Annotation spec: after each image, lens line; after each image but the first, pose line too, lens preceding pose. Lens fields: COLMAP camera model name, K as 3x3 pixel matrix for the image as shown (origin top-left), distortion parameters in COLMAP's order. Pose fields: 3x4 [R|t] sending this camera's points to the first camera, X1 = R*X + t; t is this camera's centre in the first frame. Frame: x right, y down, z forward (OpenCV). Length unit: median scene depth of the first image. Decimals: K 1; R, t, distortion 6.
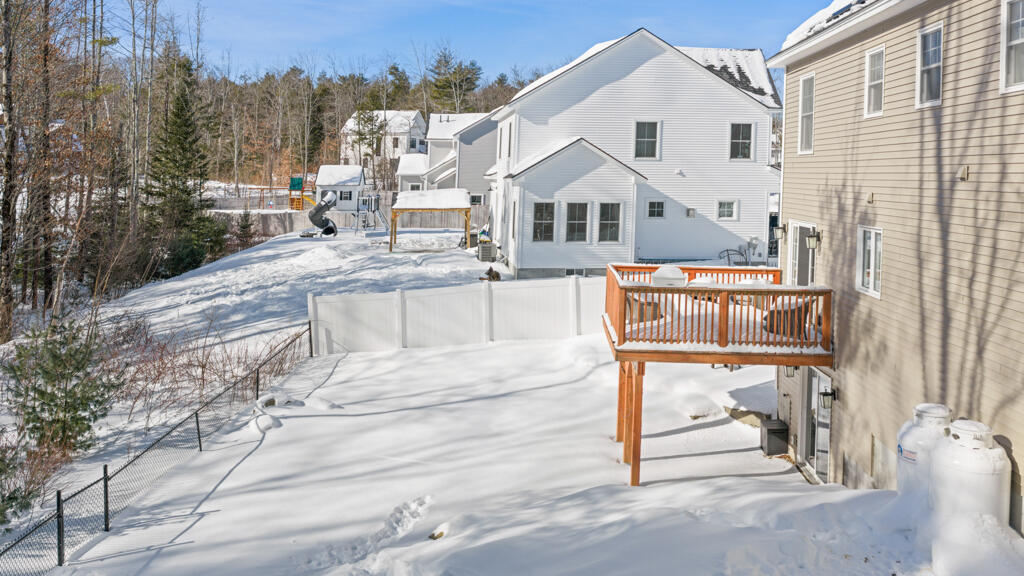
lens RADIAL K [[846.2, 0, 515.1], [0, 846.2, 325.4], [0, 0, 1]] dist [0.056547, -0.094574]
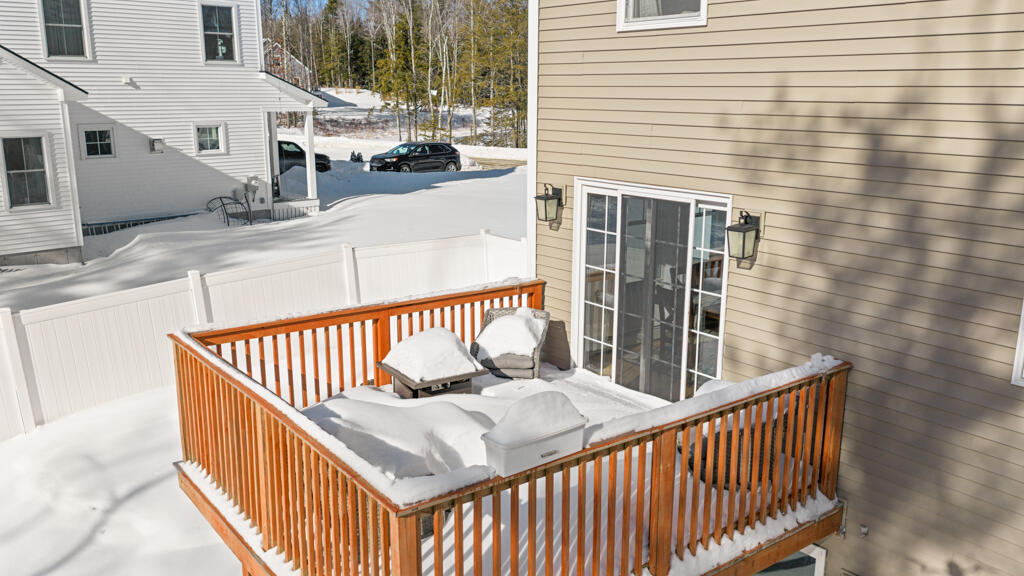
lens RADIAL K [[846.2, 0, 515.1], [0, 846.2, 325.4], [0, 0, 1]] dist [0.056547, -0.094574]
pose [[0.774745, -0.178973, 0.606415, 0.001680], [0.119321, 0.983254, 0.137749, -0.131175], [-0.620913, -0.034362, 0.783126, 0.756782]]
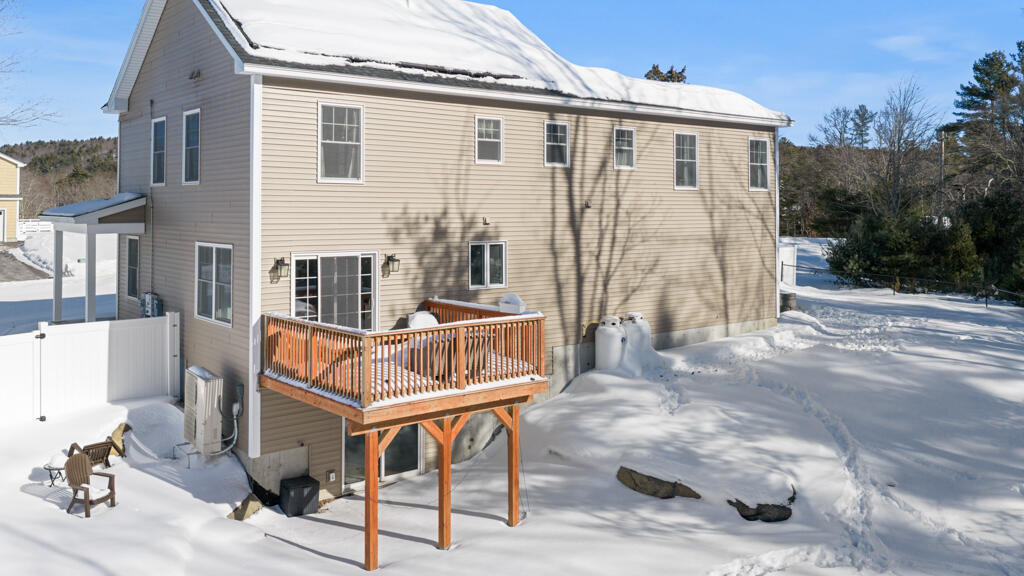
lens RADIAL K [[846.2, 0, 515.1], [0, 846.2, 325.4], [0, 0, 1]] dist [0.056547, -0.094574]
pose [[-0.656874, -0.121077, 0.744215, -0.582119], [0.120343, 0.957534, 0.262002, -0.298374], [-0.744334, 0.261664, -0.614409, 1.614938]]
